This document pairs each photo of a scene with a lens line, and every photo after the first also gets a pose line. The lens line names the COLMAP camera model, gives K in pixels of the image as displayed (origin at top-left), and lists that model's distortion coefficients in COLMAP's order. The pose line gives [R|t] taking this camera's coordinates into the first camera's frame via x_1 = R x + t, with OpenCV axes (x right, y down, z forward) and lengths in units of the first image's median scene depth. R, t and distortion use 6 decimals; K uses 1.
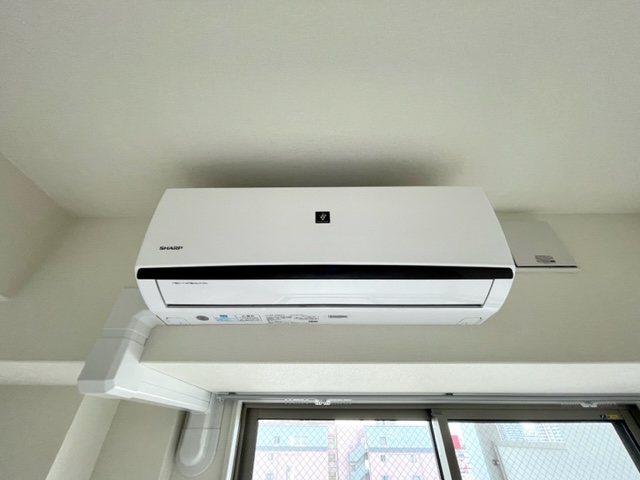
lens RADIAL K [[261.7, 0, 319.6], [0, 261.7, 242.6], [0, 0, 1]] dist [-0.001771, 0.001703]
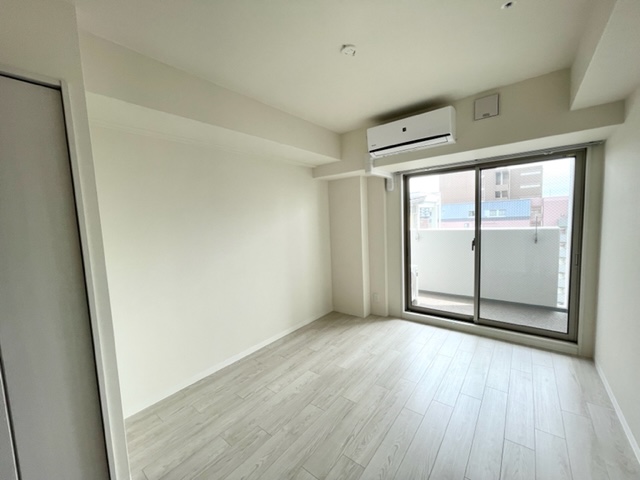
lens RADIAL K [[261.7, 0, 320.7], [0, 261.7, 241.2], [0, 0, 1]] dist [-0.001771, 0.001703]
pose [[0.796848, 0.004757, -0.604161, 0.935501], [0.404464, 0.738640, 0.539277, -0.994321], [0.448823, -0.674083, 0.586659, -2.058662]]
